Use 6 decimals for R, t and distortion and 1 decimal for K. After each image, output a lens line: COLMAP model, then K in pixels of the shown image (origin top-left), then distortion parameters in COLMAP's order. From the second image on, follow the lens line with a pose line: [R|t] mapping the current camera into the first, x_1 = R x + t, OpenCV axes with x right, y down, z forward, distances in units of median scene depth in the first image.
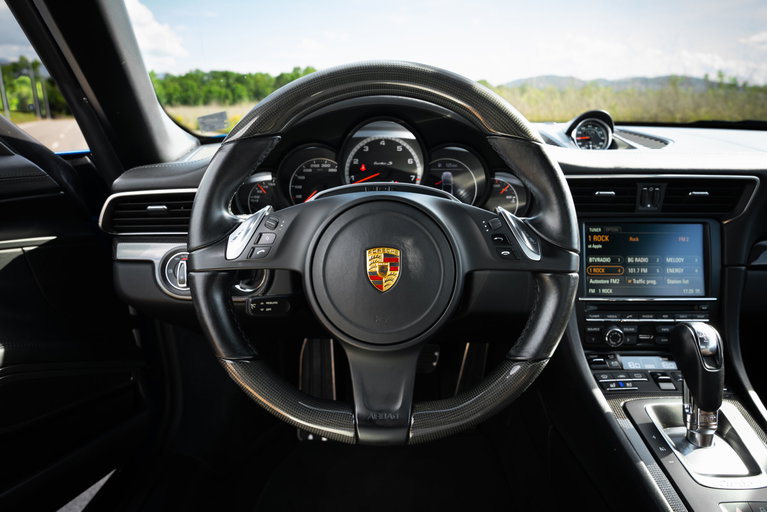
lens RADIAL K [[509.1, 0, 383.5], [0, 509.1, 256.0], [0, 0, 1]] dist [-0.001273, 0.001484]
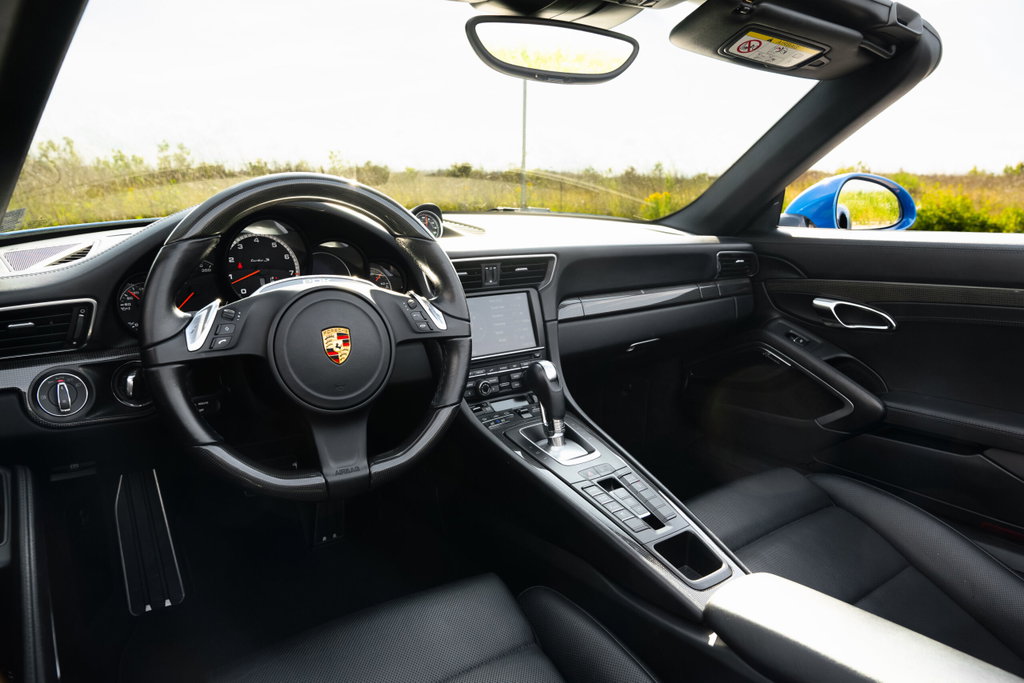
lens RADIAL K [[679.7, 0, 512.0], [0, 679.7, 341.5], [0, 0, 1]] dist [-0.001273, 0.001484]
pose [[0.807441, -0.124936, 0.576567, -0.430968], [0.153299, 0.988180, -0.000556, 0.058171], [-0.569682, 0.088836, 0.817050, -0.398050]]
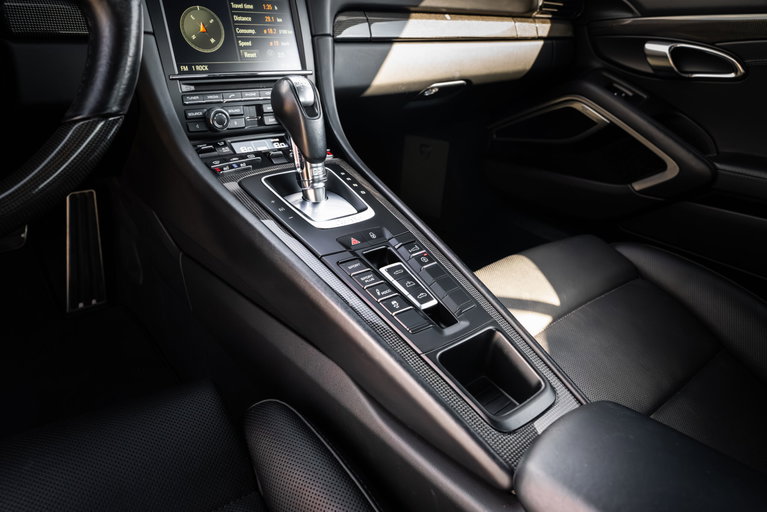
lens RADIAL K [[510.1, 0, 383.5], [0, 510.1, 256.0], [0, 0, 1]] dist [0.005750, 0.001218]
pose [[0.770549, -0.242183, 0.589577, 0.093936], [0.123026, 0.964118, 0.235246, 0.213306], [-0.625394, -0.108735, 0.772696, 0.114960]]
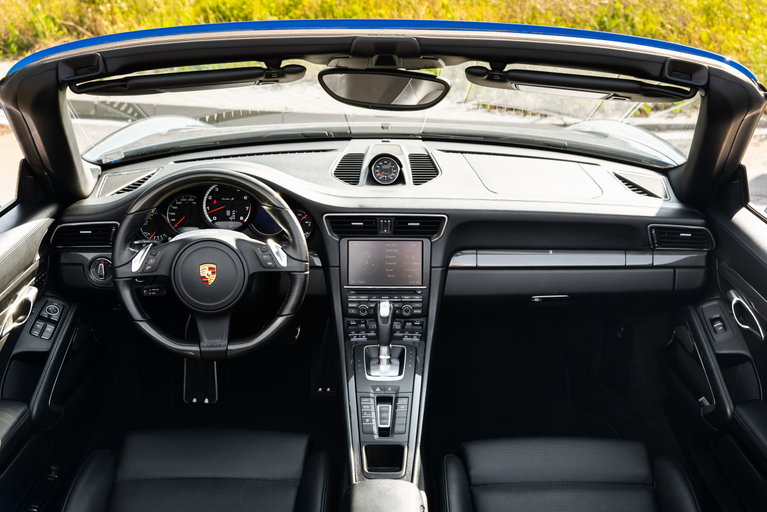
lens RADIAL K [[941.2, 0, 383.5], [0, 941.2, 256.0], [0, 0, 1]] dist [0.060962, -0.027467]
pose [[0.999994, 0.002421, 0.002370, 0.513815], [-0.002590, 0.997245, 0.074133, -0.244986], [-0.002184, -0.074138, 0.997246, -2.065827]]
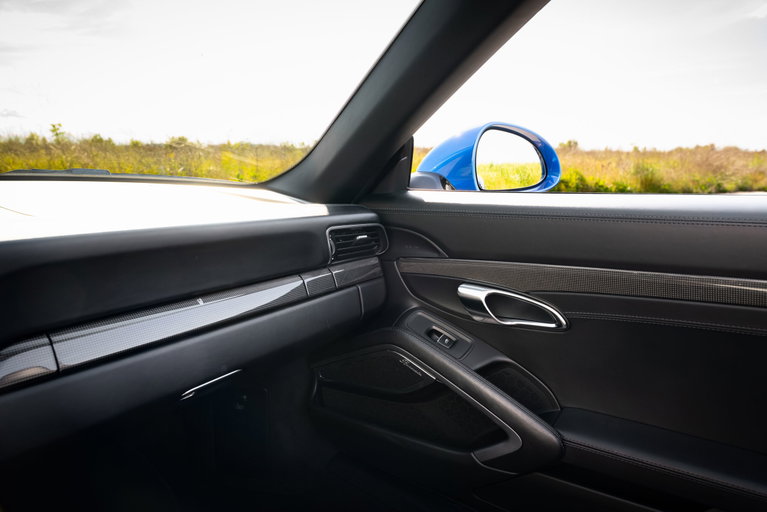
lens RADIAL K [[509.1, 0, 383.5], [0, 509.1, 256.0], [0, 0, 1]] dist [-0.001273, 0.001484]
pose [[0.607396, -0.148251, 0.780443, 0.562463], [0.211646, 0.977123, 0.020894, -0.059648], [-0.765686, 0.152487, 0.624878, 0.177473]]
